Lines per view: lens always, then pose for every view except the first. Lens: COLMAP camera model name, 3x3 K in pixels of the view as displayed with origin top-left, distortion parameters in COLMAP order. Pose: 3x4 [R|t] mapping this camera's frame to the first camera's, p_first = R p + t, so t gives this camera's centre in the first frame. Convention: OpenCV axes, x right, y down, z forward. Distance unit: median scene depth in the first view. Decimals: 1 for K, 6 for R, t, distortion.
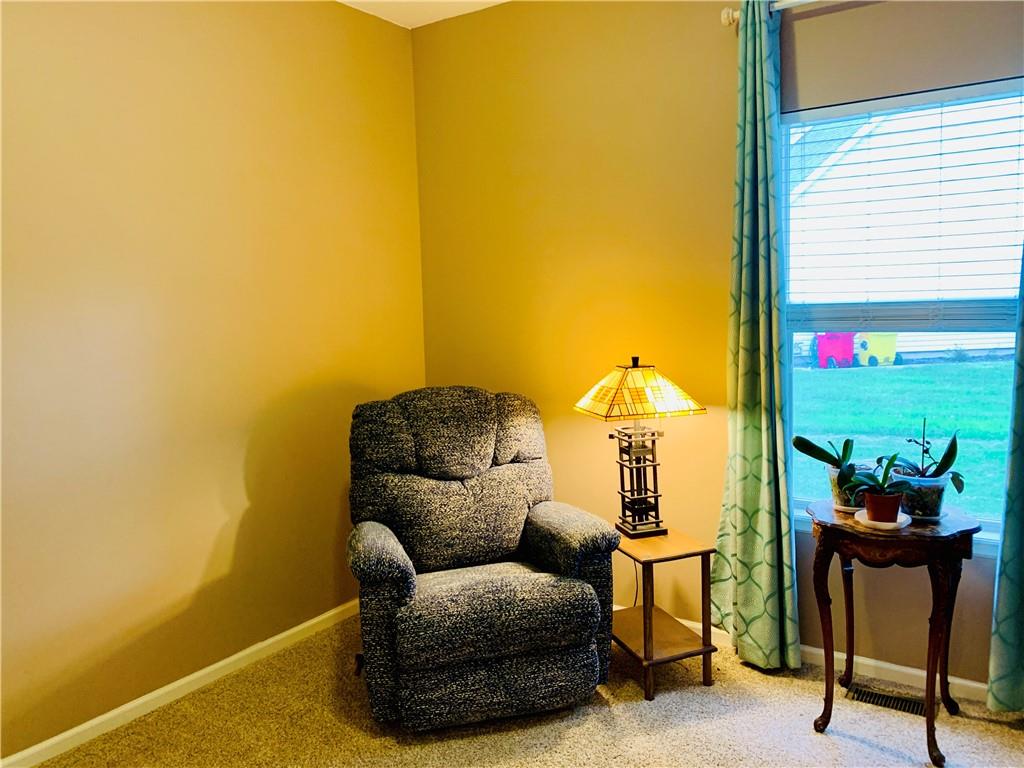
lens RADIAL K [[782.0, 0, 511.0], [0, 782.0, 381.2], [0, 0, 1]] dist [0.047523, -0.067975]
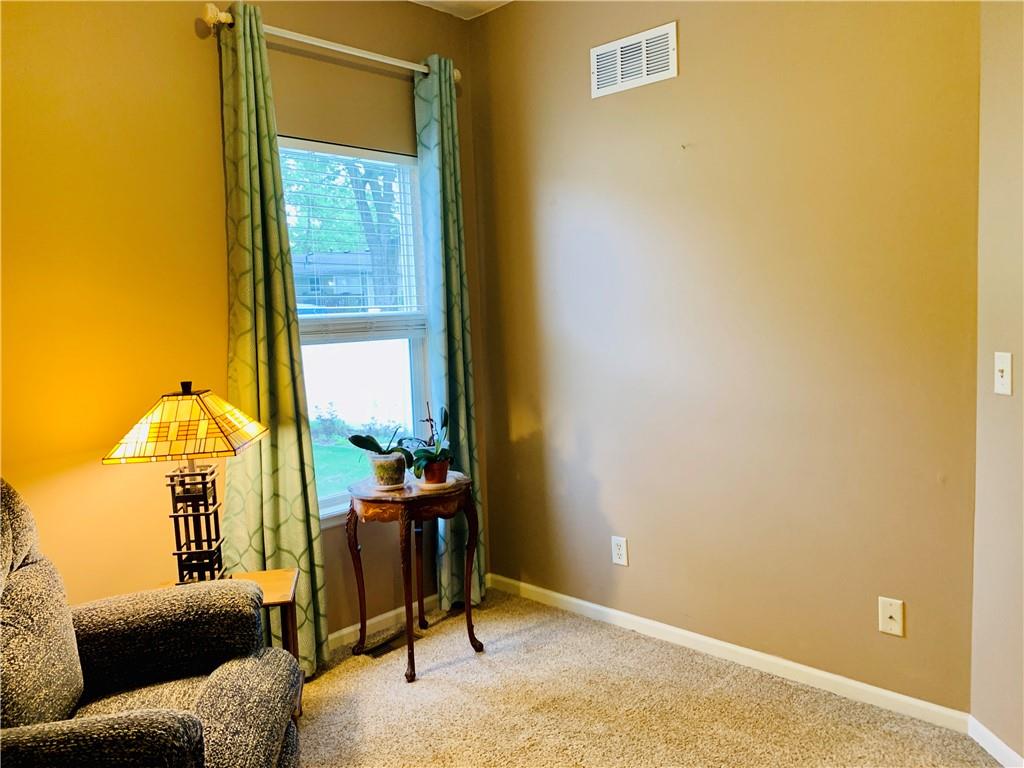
lens RADIAL K [[782.0, 0, 511.0], [0, 782.0, 383.1], [0, 0, 1]] dist [0.047523, -0.067975]
pose [[0.178262, -0.074002, 0.981196, -0.613951], [0.126042, 0.990671, 0.051818, -0.029969], [-0.975877, 0.114434, 0.185926, 0.525669]]
